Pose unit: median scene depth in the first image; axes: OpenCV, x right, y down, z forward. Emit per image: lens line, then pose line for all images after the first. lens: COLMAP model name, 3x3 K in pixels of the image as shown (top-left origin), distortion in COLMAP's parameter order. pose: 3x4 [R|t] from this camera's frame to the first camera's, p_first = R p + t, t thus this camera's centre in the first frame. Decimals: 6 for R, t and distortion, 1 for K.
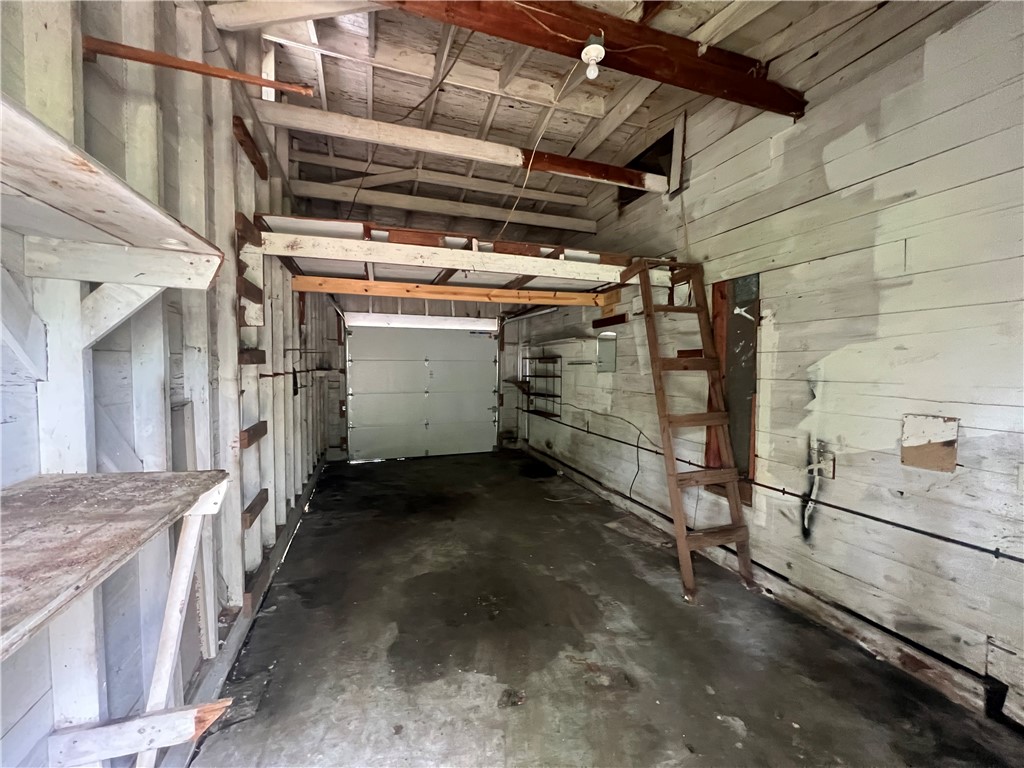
lens RADIAL K [[410.4, 0, 510.5], [0, 410.4, 384.9], [0, 0, 1]] dist [-0.000456, -0.000280]
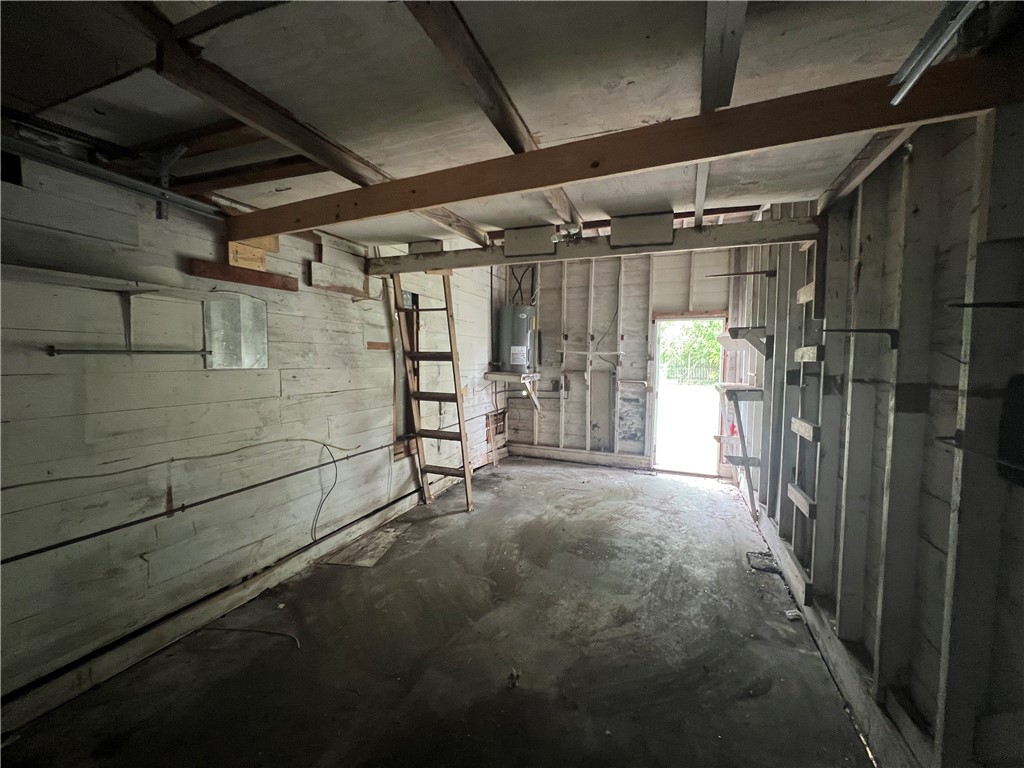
lens RADIAL K [[410.4, 0, 510.0], [0, 410.4, 378.3], [0, 0, 1]] dist [-0.000456, -0.000280]
pose [[-0.759510, -0.047073, 0.648791, -0.471874], [0.017385, 0.995553, 0.092584, -0.077471], [-0.650264, 0.081597, -0.755314, 1.462532]]
